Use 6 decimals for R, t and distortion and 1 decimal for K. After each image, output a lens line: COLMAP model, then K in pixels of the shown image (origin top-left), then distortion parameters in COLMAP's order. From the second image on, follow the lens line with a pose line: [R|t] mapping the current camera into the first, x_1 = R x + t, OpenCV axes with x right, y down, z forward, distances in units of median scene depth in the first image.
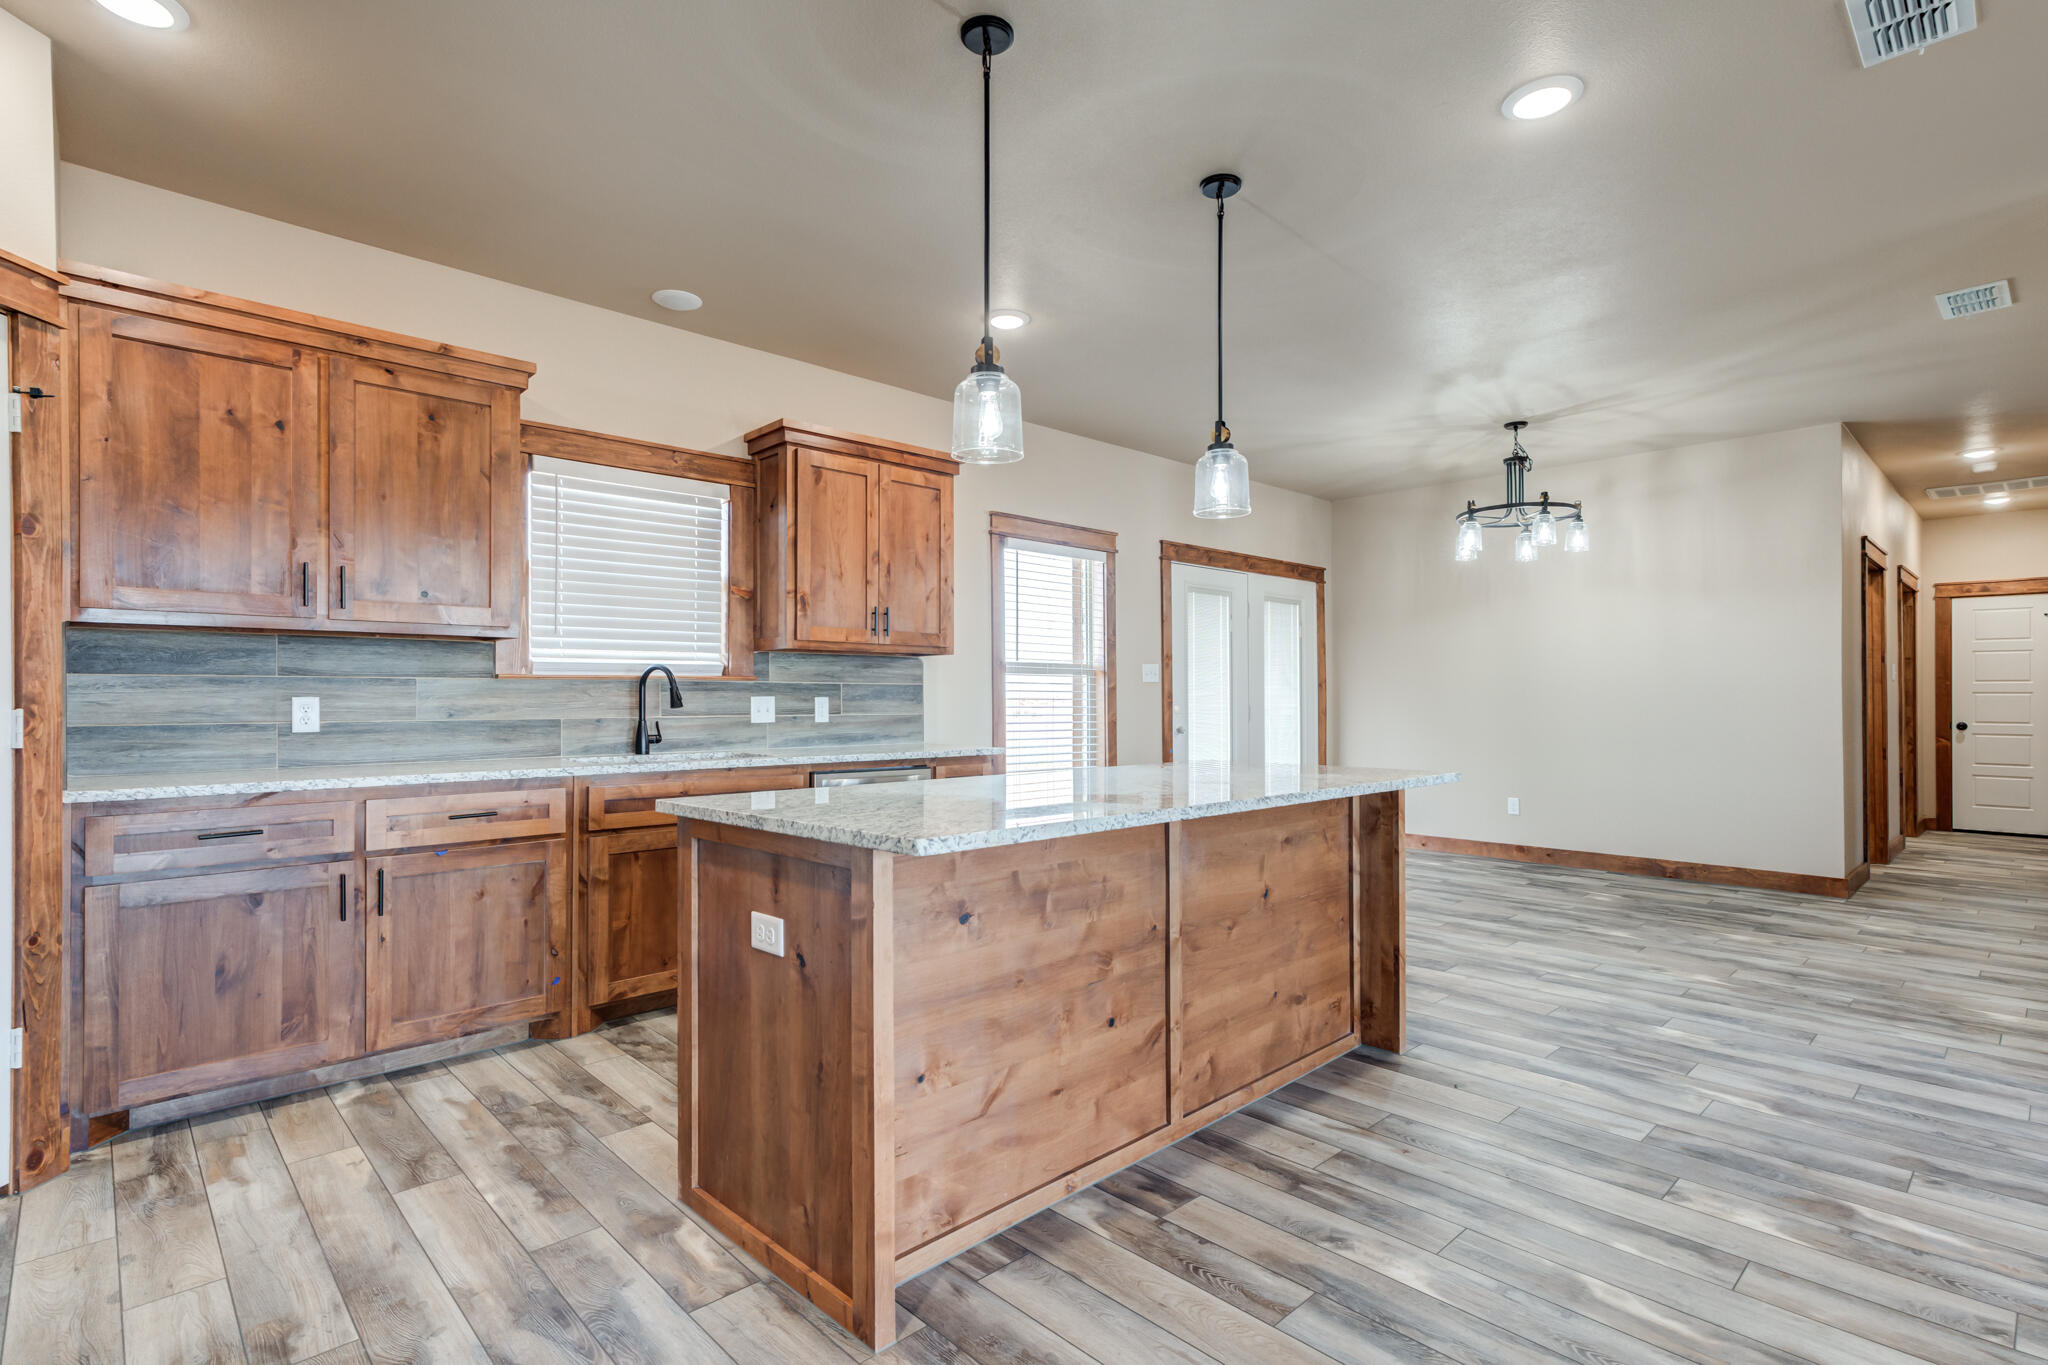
lens RADIAL K [[1003.0, 0, 1015.5], [0, 1003.0, 693.5], [0, 0, 1]] dist [-0.001843, 0.020154]
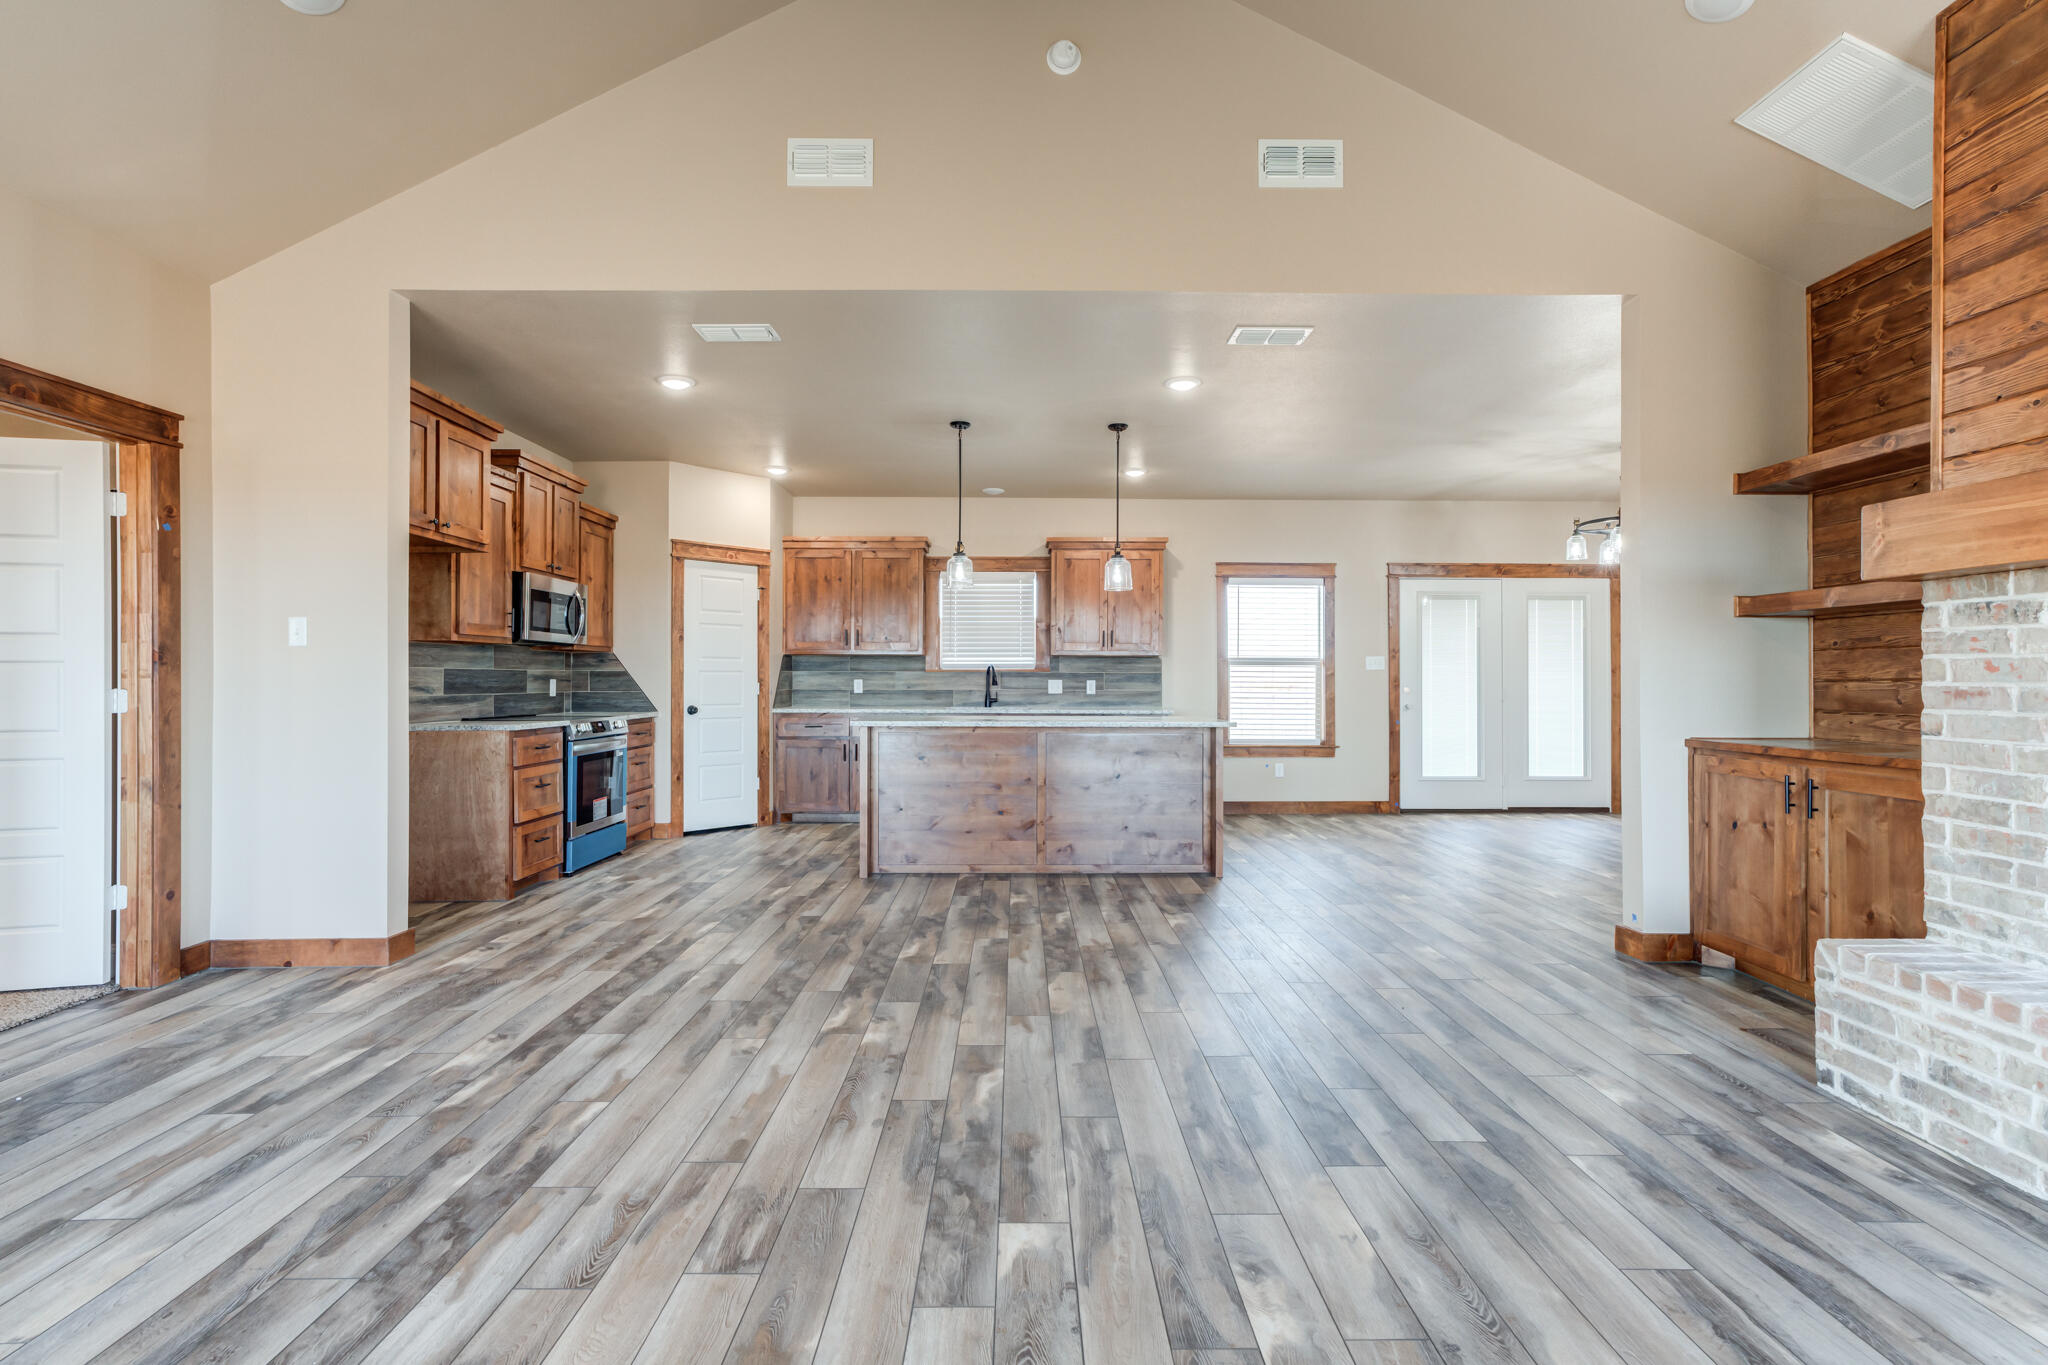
lens RADIAL K [[934.3, 0, 1022.7], [0, 934.3, 675.3], [0, 0, 1]] dist [-0.015116, 0.015184]
pose [[0.729418, -0.001283, -0.684067, 1.028214], [-0.000586, 0.999997, -0.002501, -0.001115], [0.684068, 0.002225, 0.729415, -0.377772]]
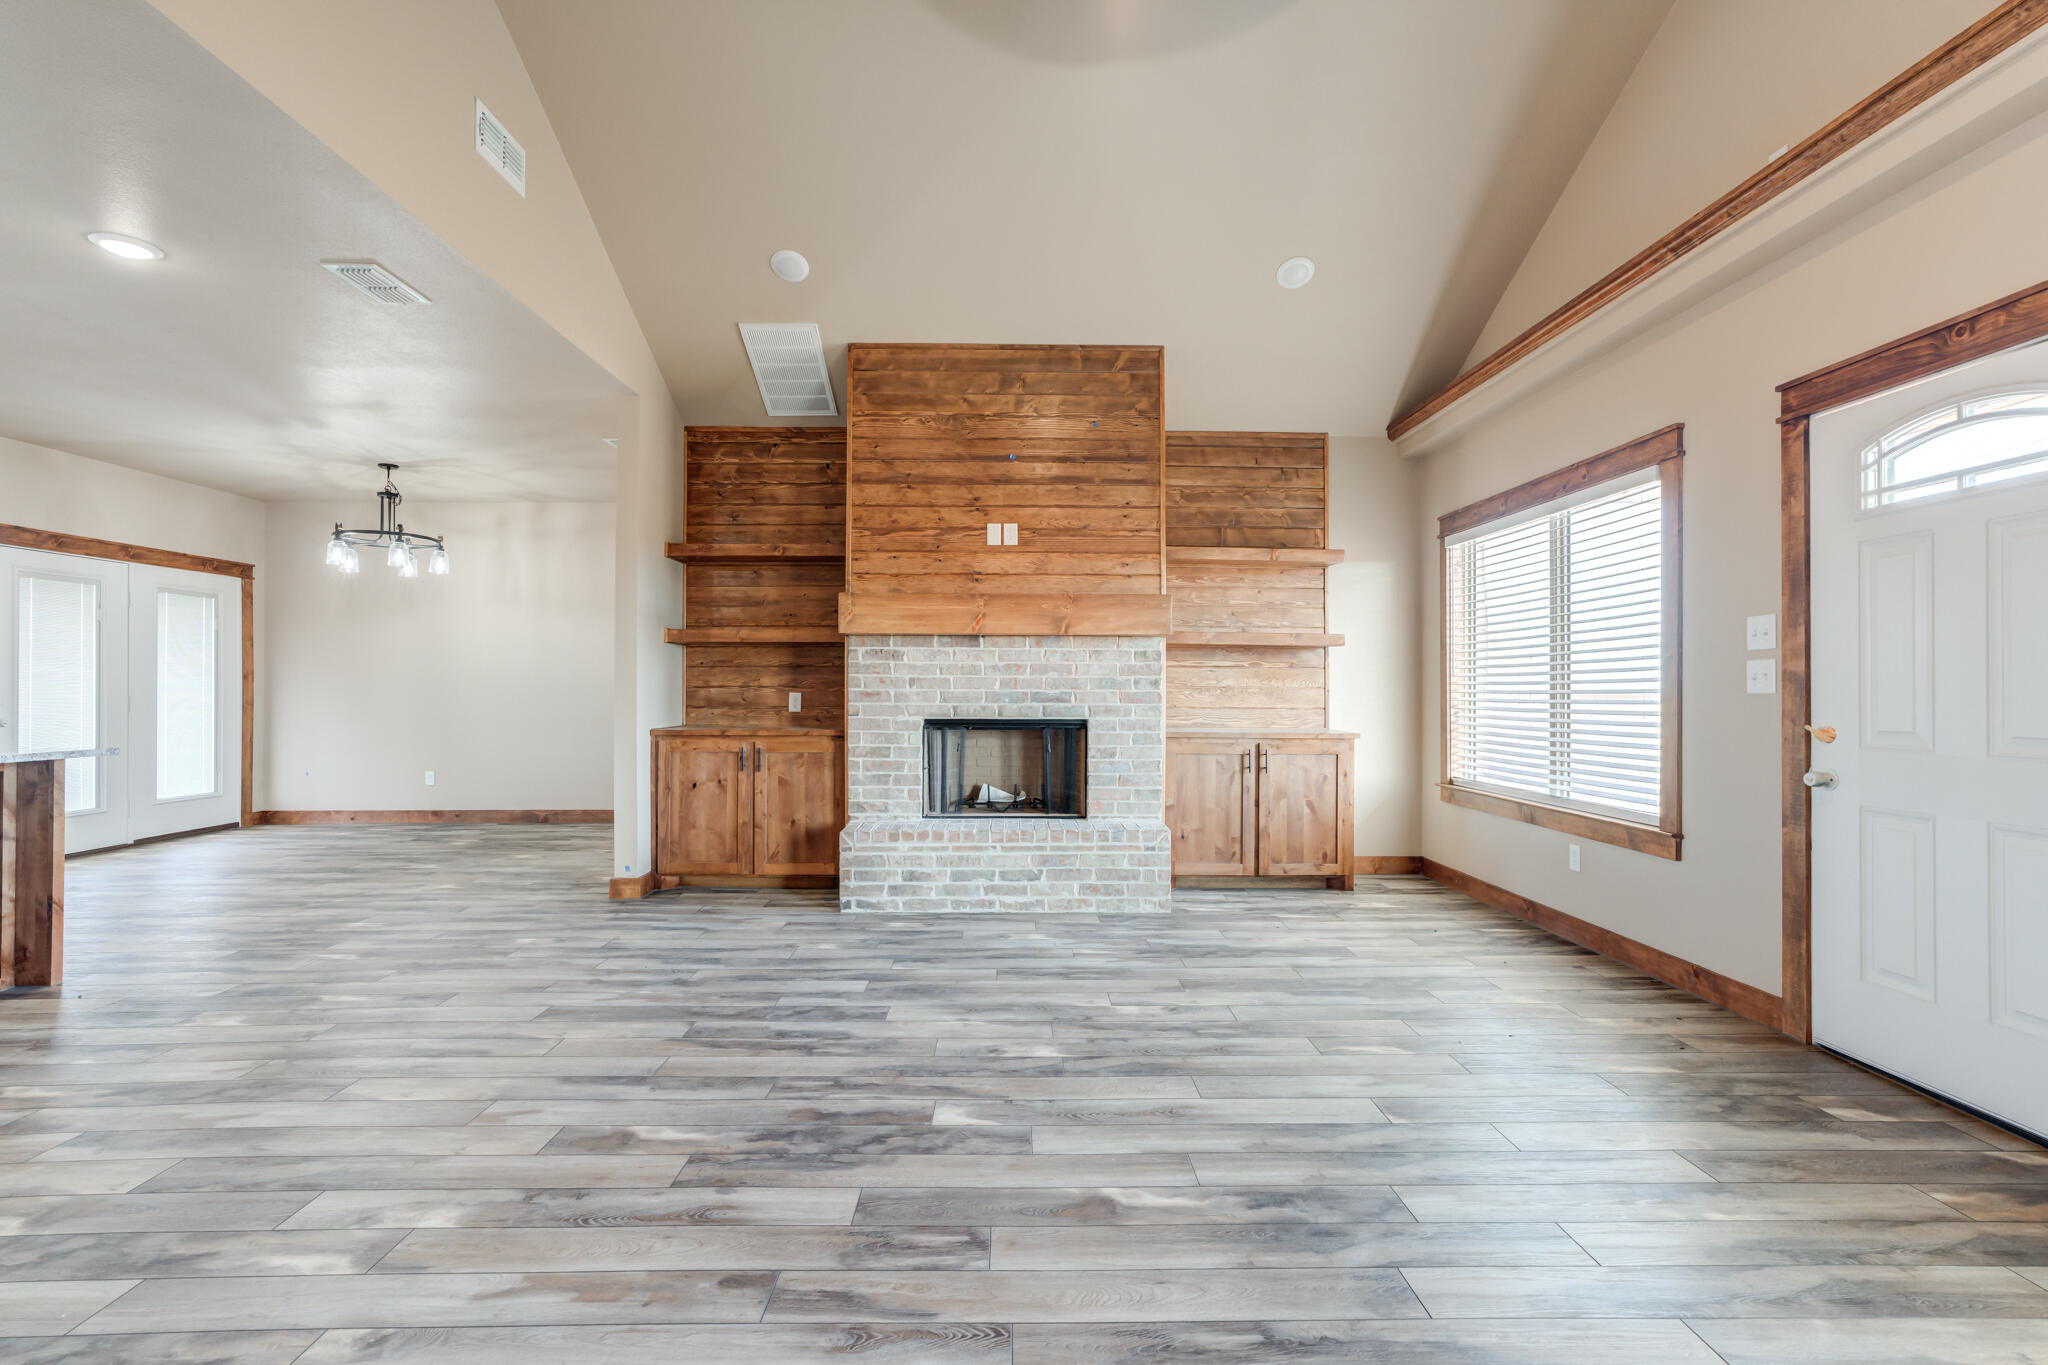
lens RADIAL K [[934.3, 0, 1022.7], [0, 934.3, 675.3], [0, 0, 1]] dist [-0.015116, 0.015184]
pose [[0.677799, 0.011078, 0.735164, 0.272710], [-0.003903, 0.999927, -0.011469, -0.002323], [-0.735237, 0.004904, 0.677792, -0.487680]]
